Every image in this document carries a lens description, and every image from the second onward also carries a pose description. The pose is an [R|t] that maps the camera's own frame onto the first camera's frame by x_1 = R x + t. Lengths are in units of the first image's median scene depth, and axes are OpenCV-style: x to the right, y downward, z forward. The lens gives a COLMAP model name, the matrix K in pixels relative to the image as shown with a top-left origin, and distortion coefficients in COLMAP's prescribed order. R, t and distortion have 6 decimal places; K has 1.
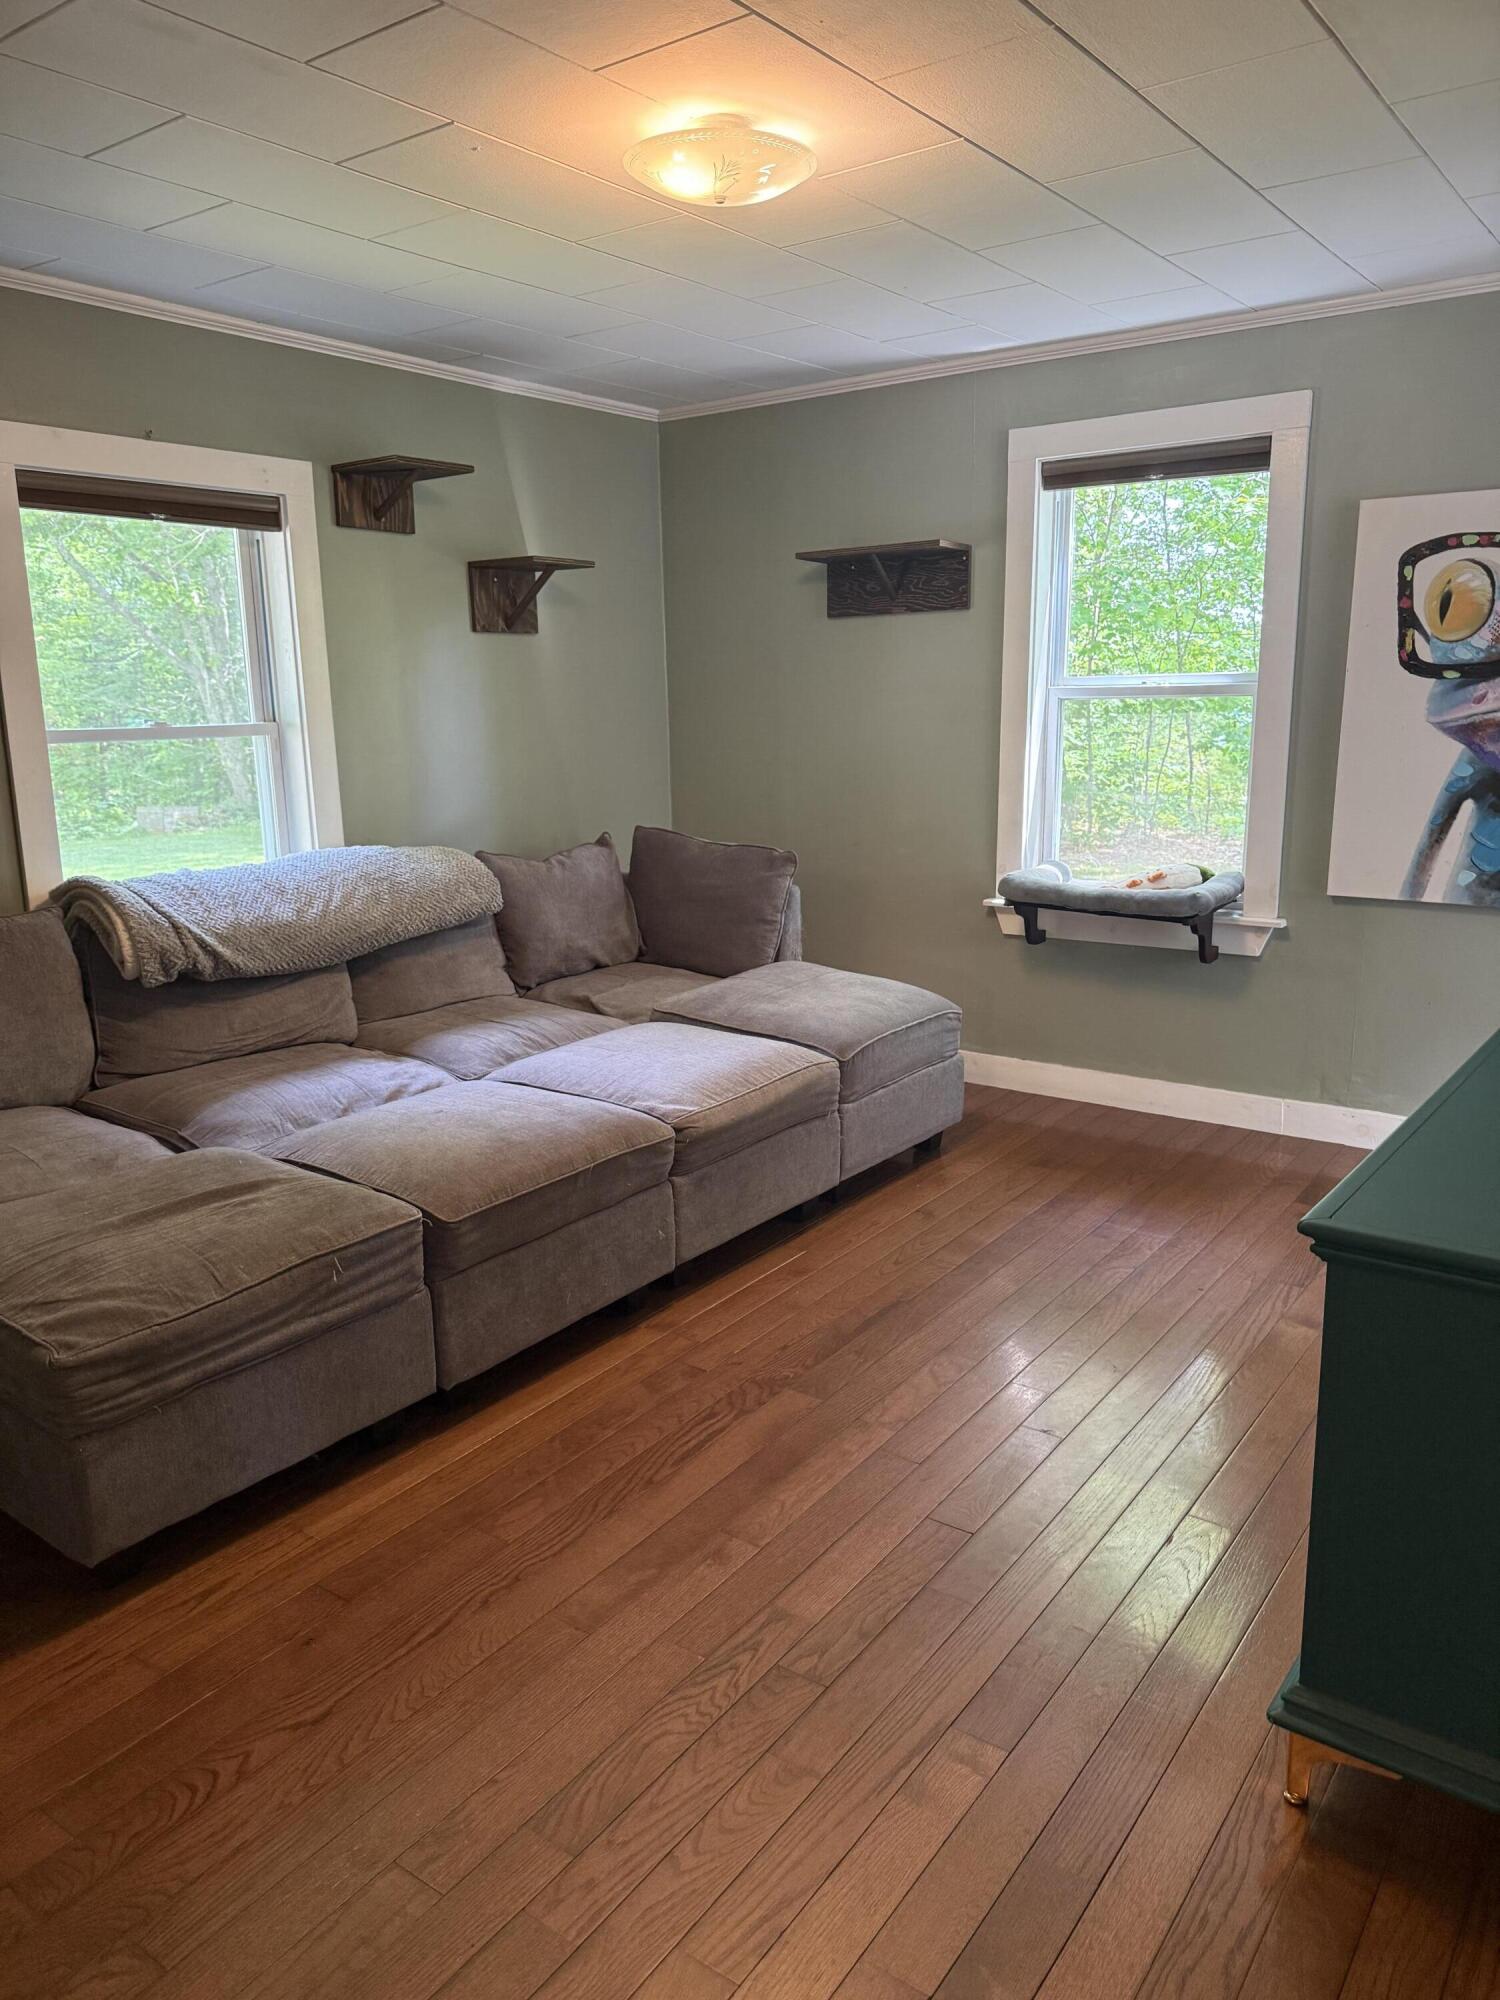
lens RADIAL K [[1432.6, 0, 750.0], [0, 1432.6, 1000.0], [0, 0, 1]] dist [0.039045, -0.055905]
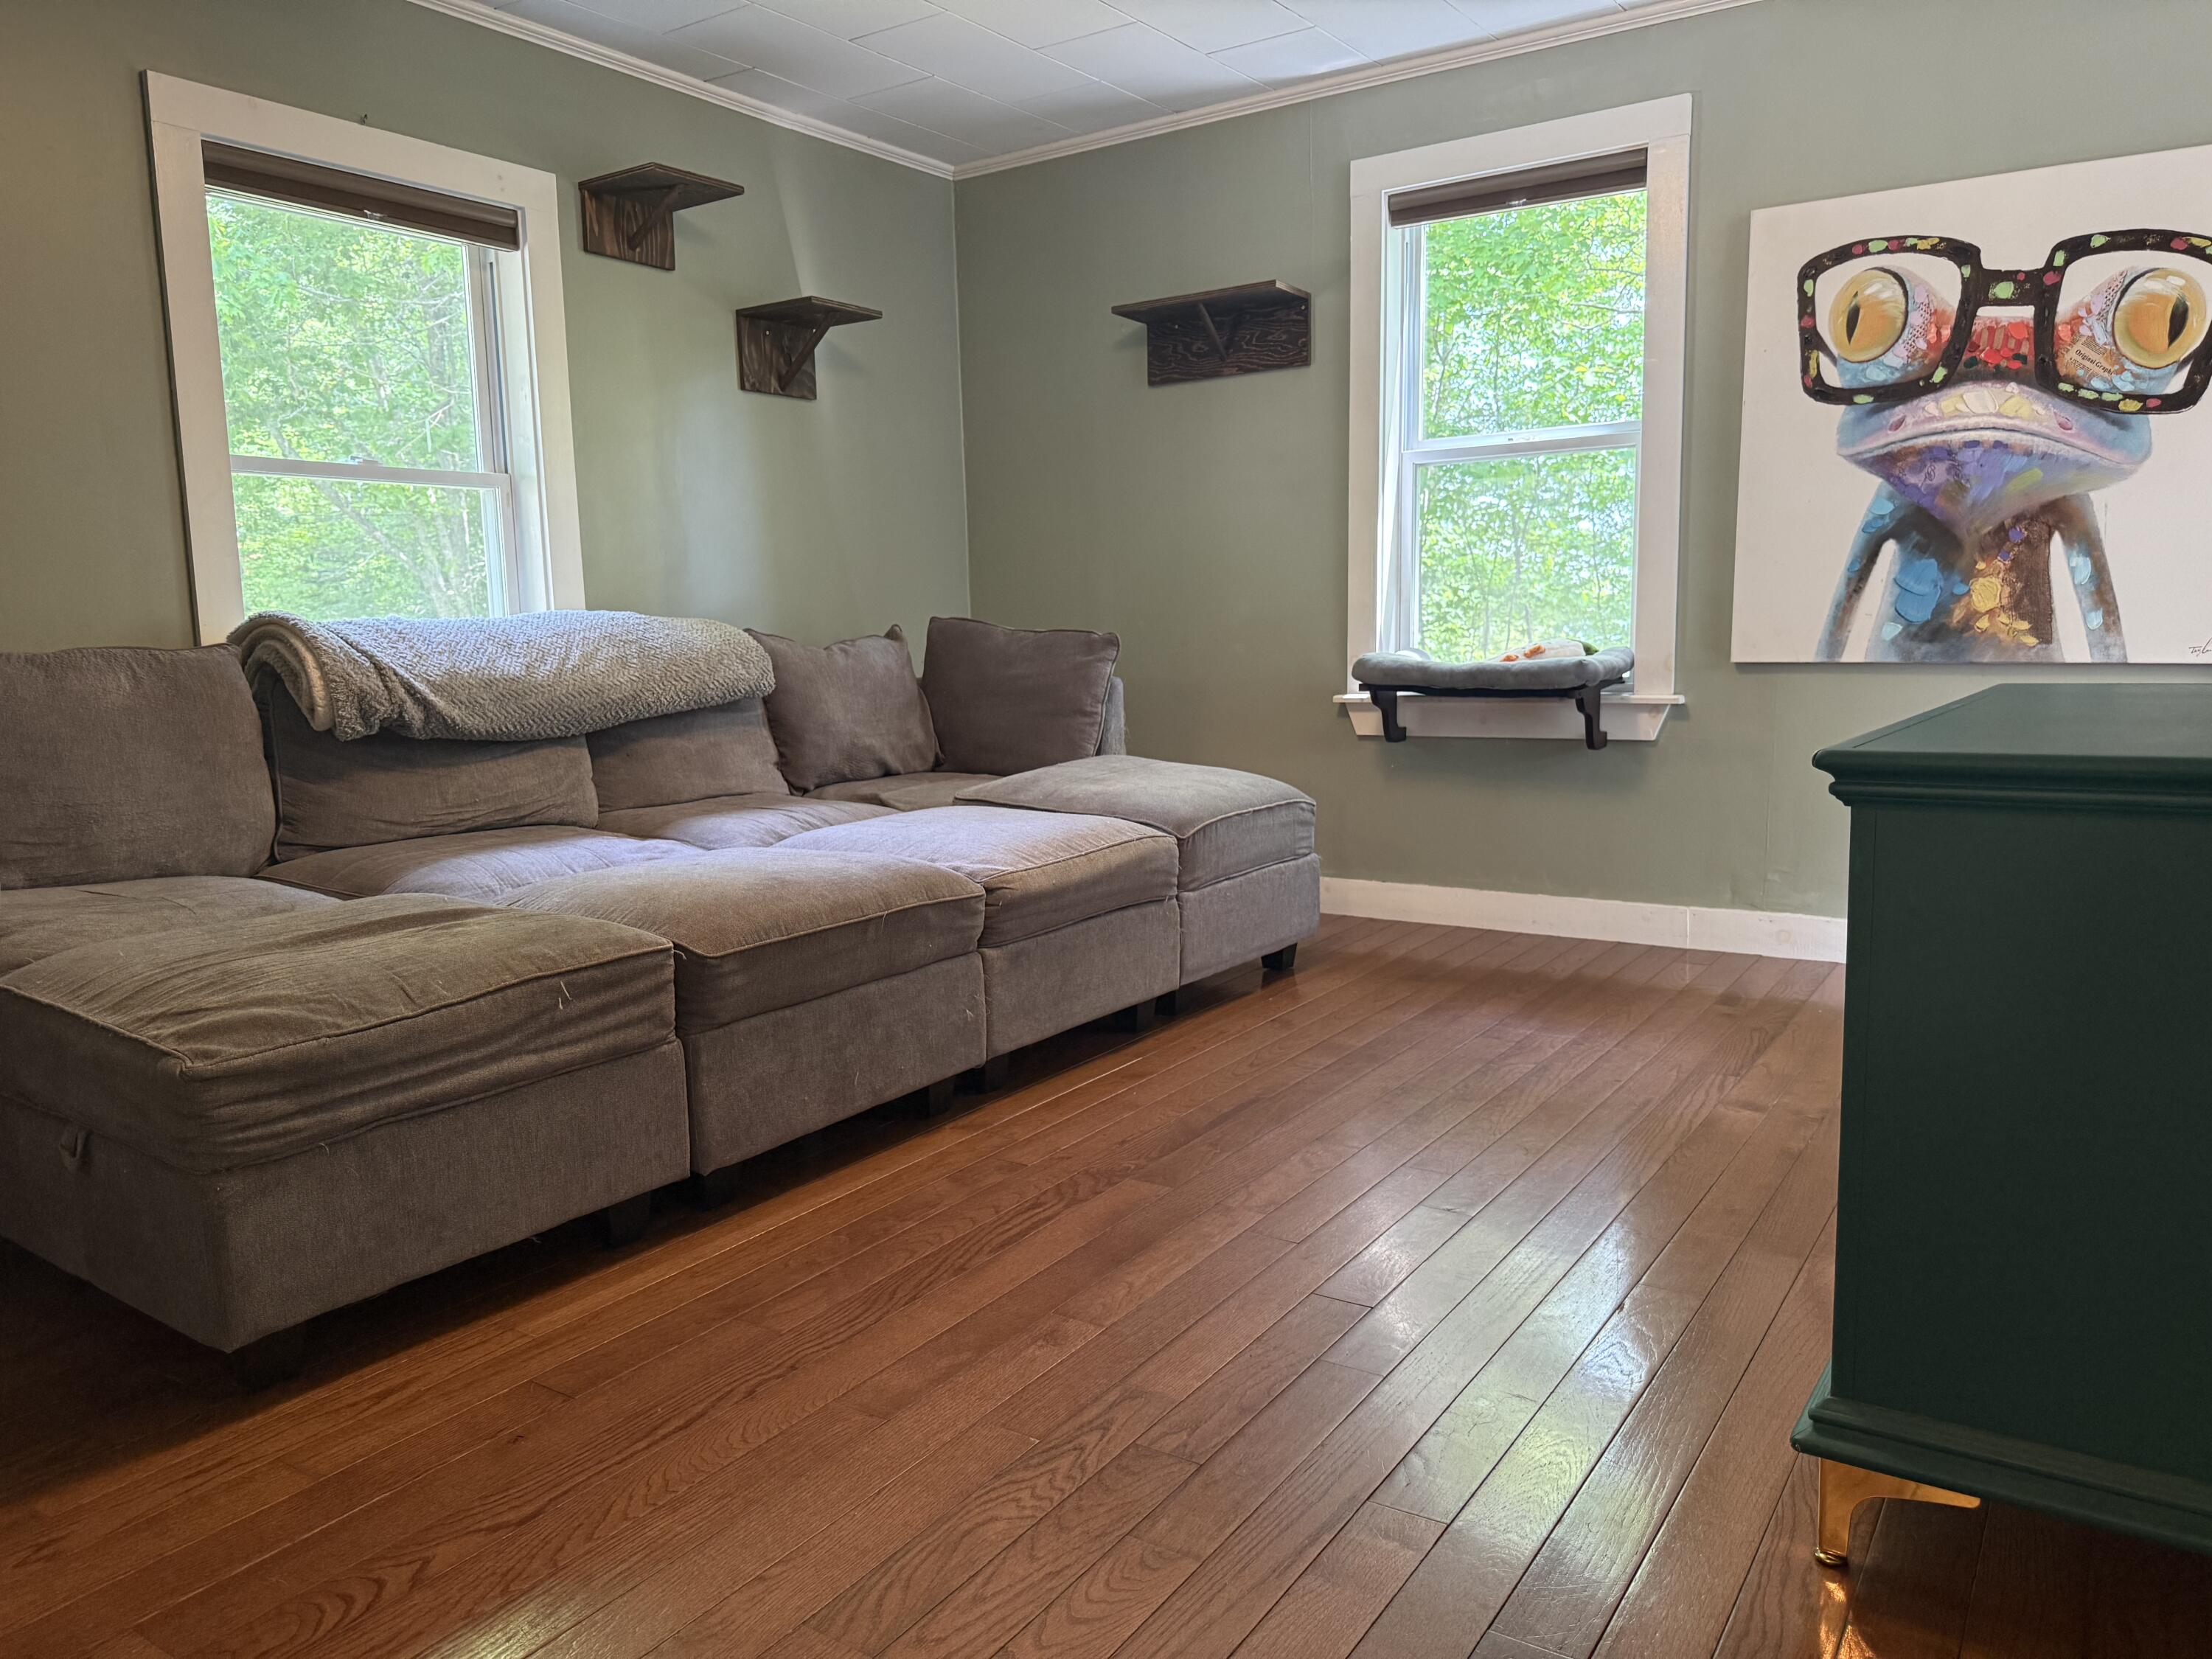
lens RADIAL K [[1584.5, 0, 1106.0], [0, 1584.5, 829.5], [0, 0, 1]] dist [0.039045, -0.055905]
pose [[0.999305, -0.010435, 0.035781, -0.014279], [0.013361, 0.996499, -0.082534, 0.126081], [-0.034795, 0.082954, 0.995946, 0.080044]]
